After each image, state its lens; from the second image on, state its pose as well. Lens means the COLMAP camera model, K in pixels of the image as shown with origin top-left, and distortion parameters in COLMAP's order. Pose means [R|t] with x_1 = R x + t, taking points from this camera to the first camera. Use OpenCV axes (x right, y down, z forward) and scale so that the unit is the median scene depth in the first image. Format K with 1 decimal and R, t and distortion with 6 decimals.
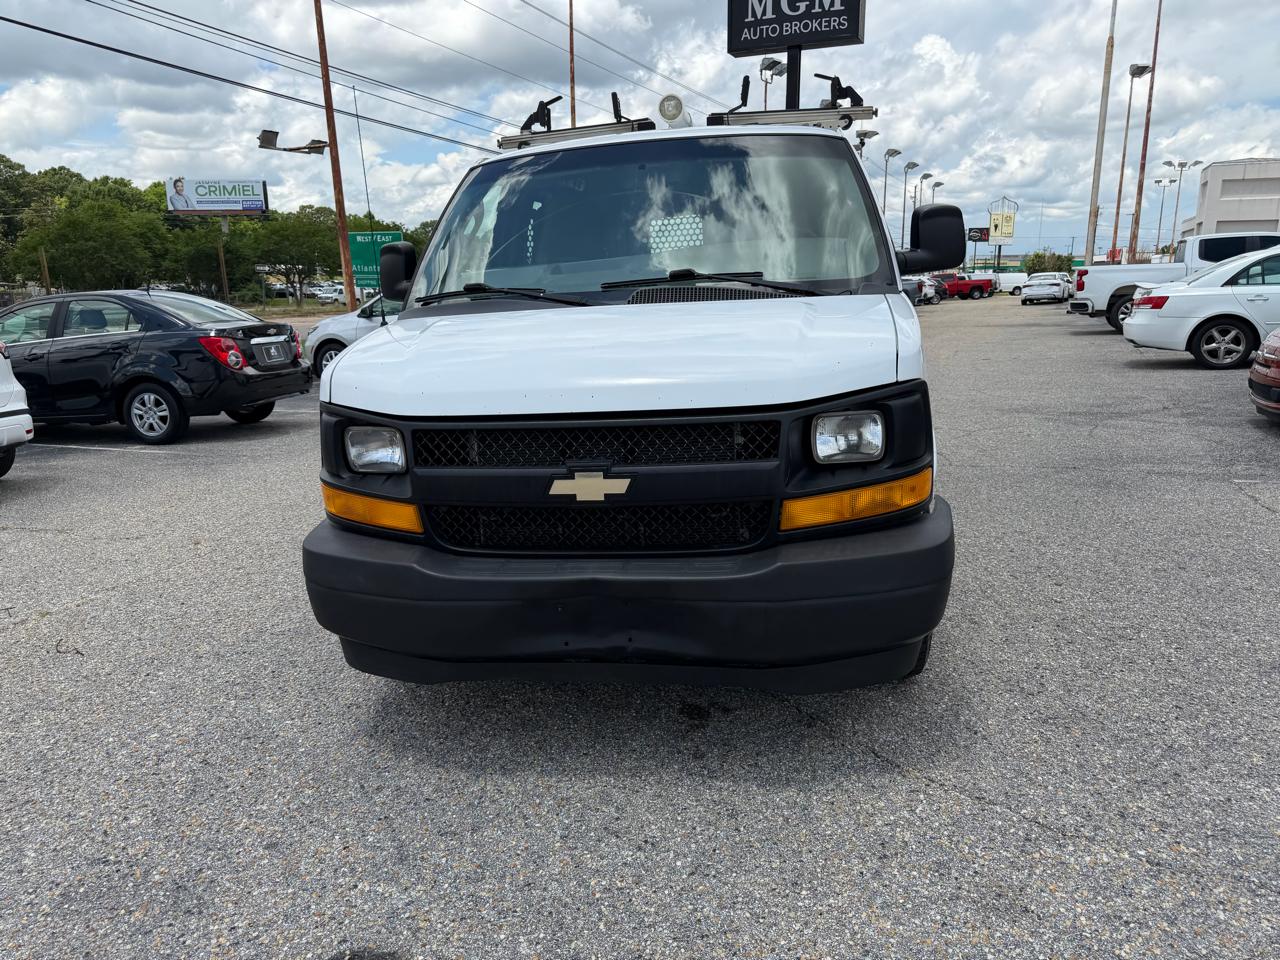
lens RADIAL K [[911.5, 0, 633.9], [0, 911.5, 474.5], [0, 0, 1]] dist [0.018381, -0.020645]
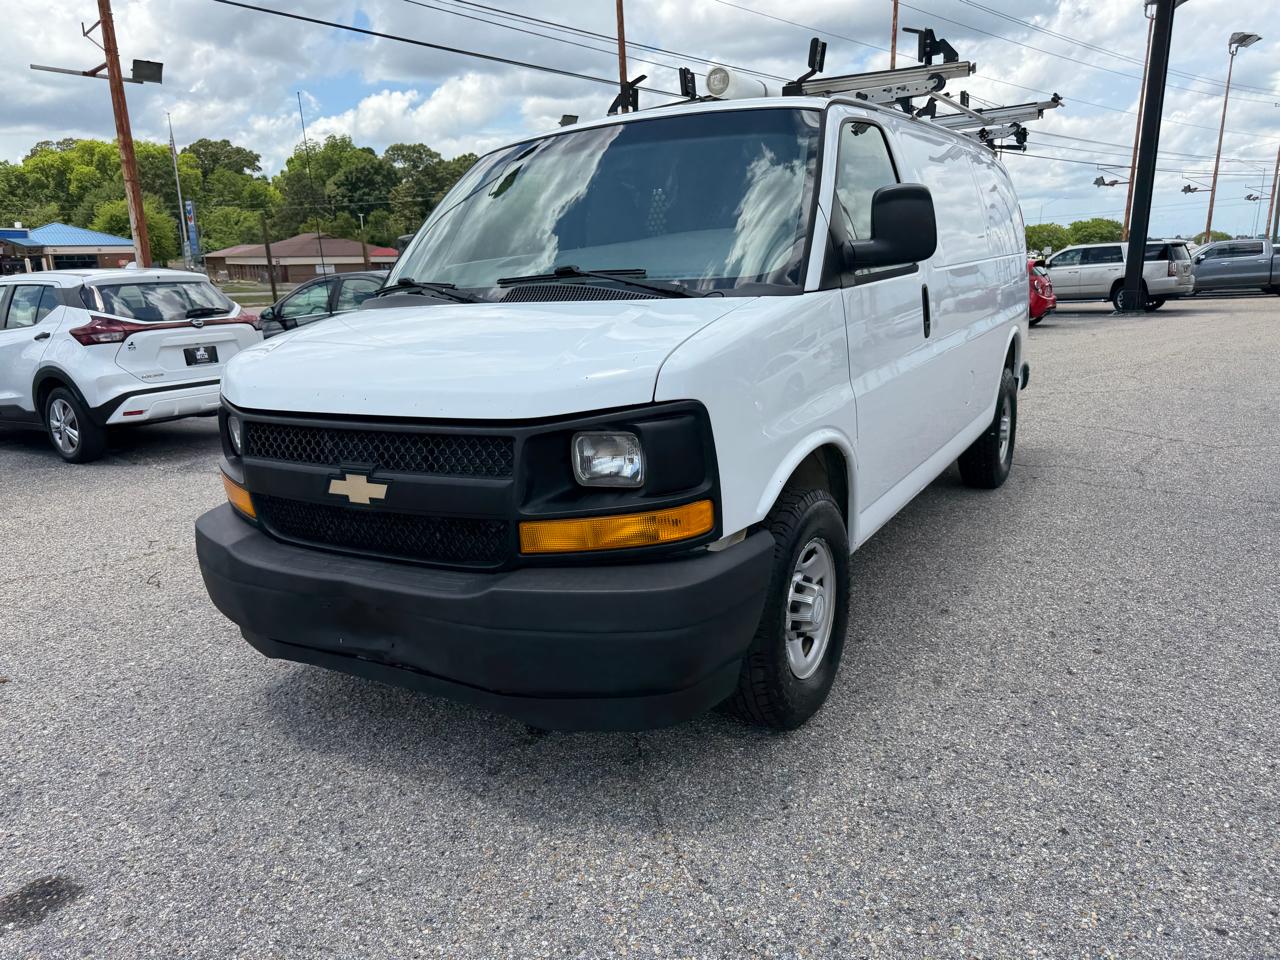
lens RADIAL K [[911.5, 0, 630.4], [0, 911.5, 487.7], [0, 0, 1]] dist [0.018381, -0.020645]
pose [[0.928929, 0.086809, -0.359938, 0.500838], [-0.071130, 0.995860, 0.056607, -0.056373], [0.363362, -0.026981, 0.931257, 0.140751]]
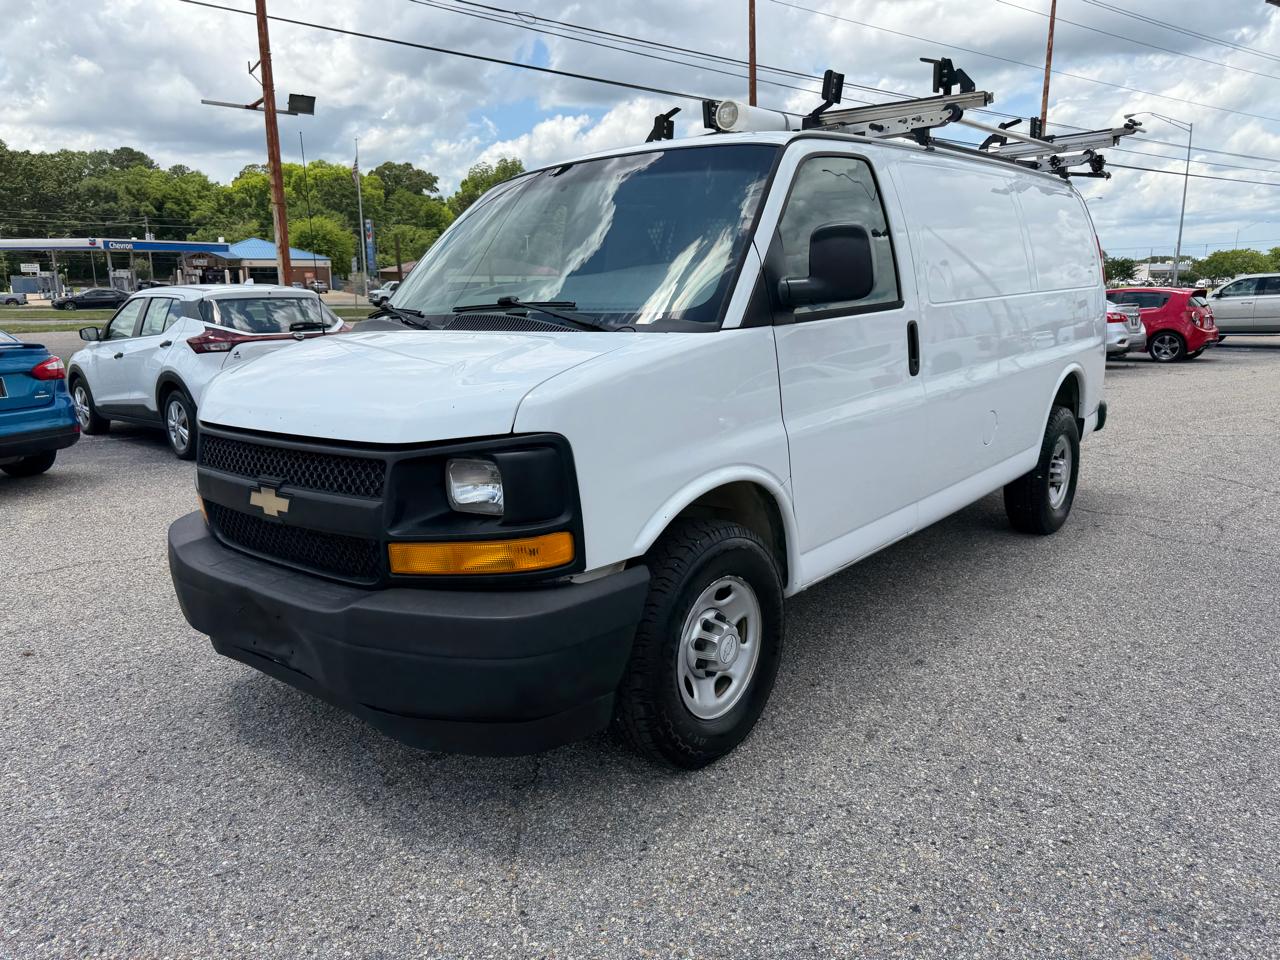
lens RADIAL K [[911.5, 0, 630.0], [0, 911.5, 473.9], [0, 0, 1]] dist [0.018381, -0.020645]
pose [[0.854030, 0.120126, -0.506164, 0.721417], [-0.117271, 0.992386, 0.037652, -0.092497], [0.506833, 0.027202, 0.861615, 0.237329]]
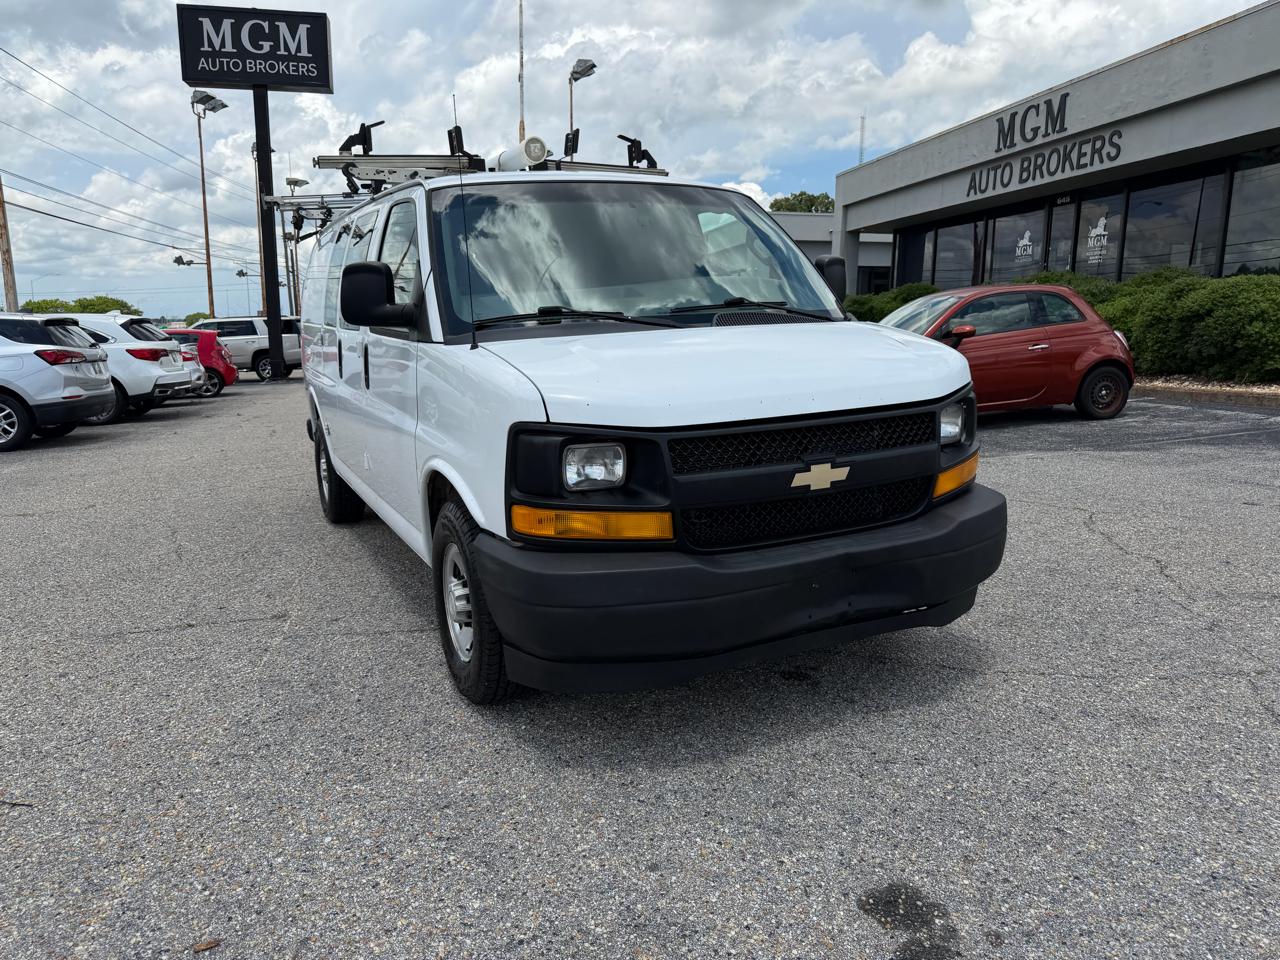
lens RADIAL K [[911.5, 0, 633.2], [0, 911.5, 481.9], [0, 0, 1]] dist [0.018381, -0.020645]
pose [[0.816146, -0.084072, 0.571698, -0.768838], [0.110160, 0.993852, -0.011111, 0.005406], [-0.567249, 0.072046, 0.820389, 0.151032]]
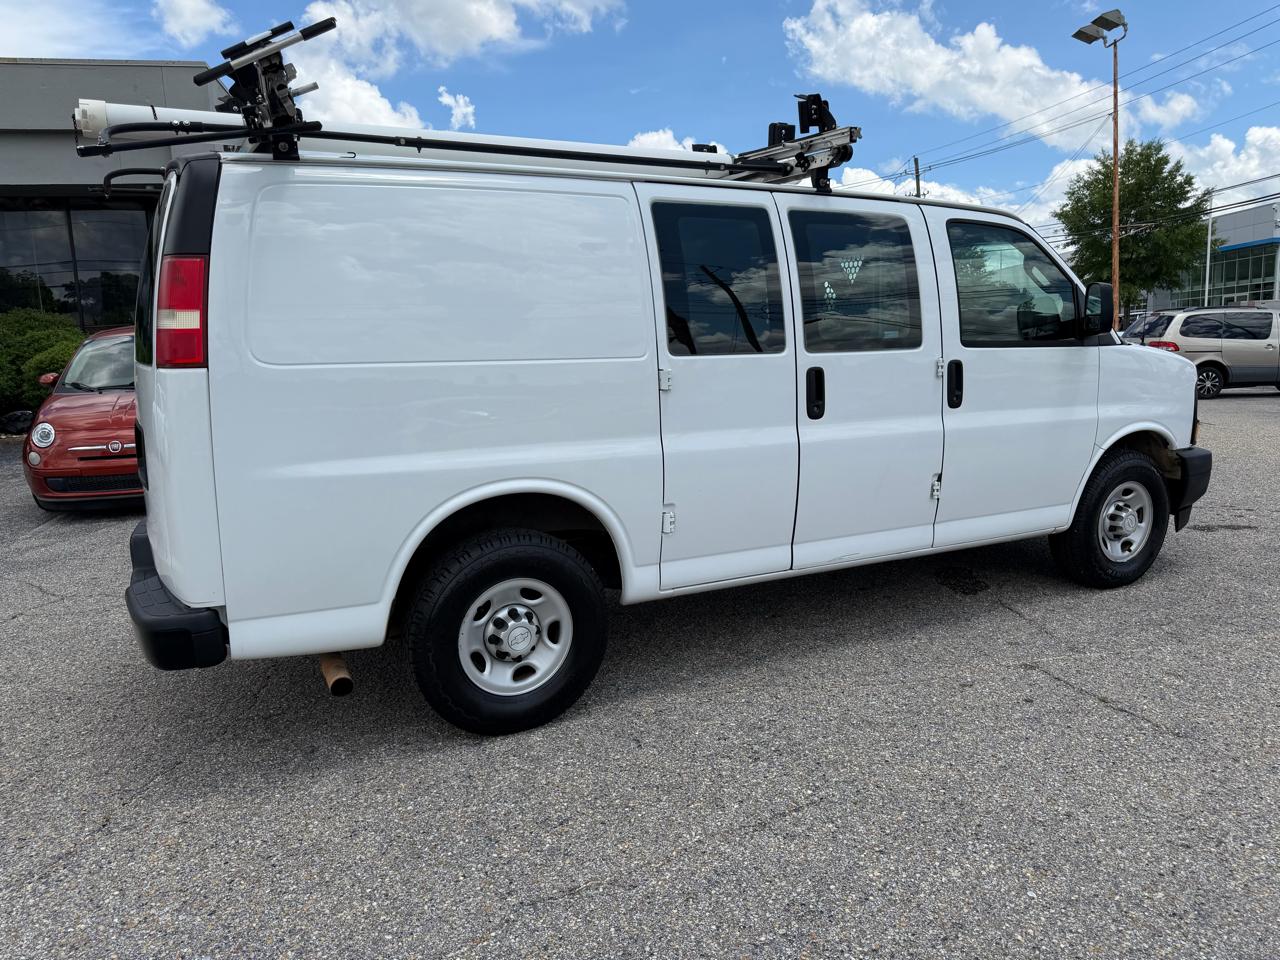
lens RADIAL K [[911.5, 0, 643.1], [0, 911.5, 485.4], [0, 0, 1]] dist [0.018381, -0.020645]
pose [[-0.599861, -0.083859, 0.795697, -1.103340], [0.214651, 0.941168, 0.261012, -0.570292], [-0.770773, 0.327368, -0.546570, 2.795729]]
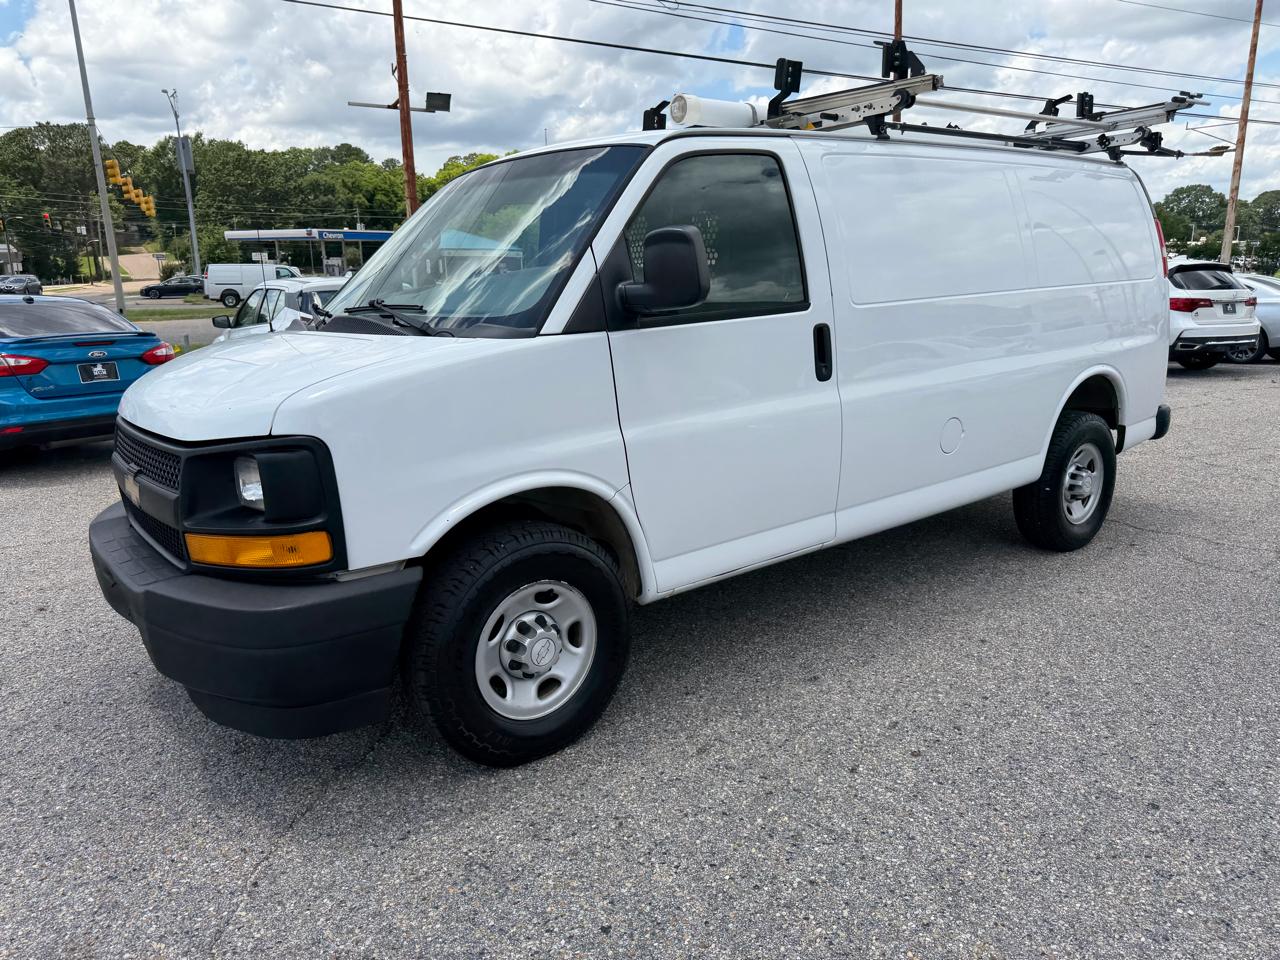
lens RADIAL K [[911.5, 0, 629.6], [0, 911.5, 471.8], [0, 0, 1]] dist [0.018381, -0.020645]
pose [[0.733830, 0.157582, -0.660804, 1.021558], [-0.141597, 0.986840, 0.078087, -0.162902], [0.664413, 0.036265, 0.746485, 0.451077]]
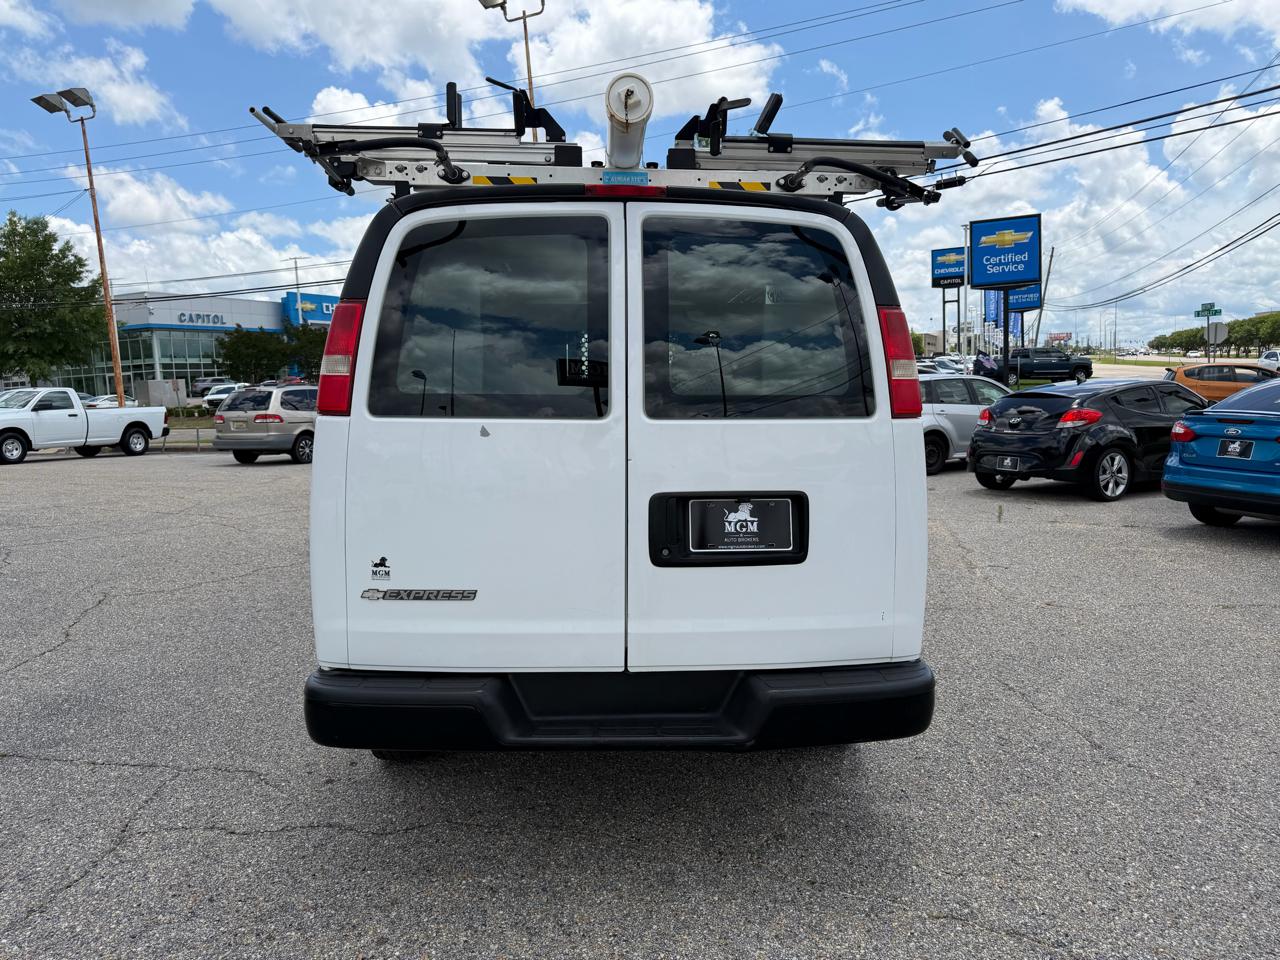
lens RADIAL K [[911.5, 0, 642.3], [0, 911.5, 482.4], [0, 0, 1]] dist [0.018381, -0.020645]
pose [[-0.976125, 0.073140, -0.204527, 0.415583], [0.004595, 0.948347, 0.317201, -0.778917], [0.217163, 0.308688, -0.926041, 3.445714]]
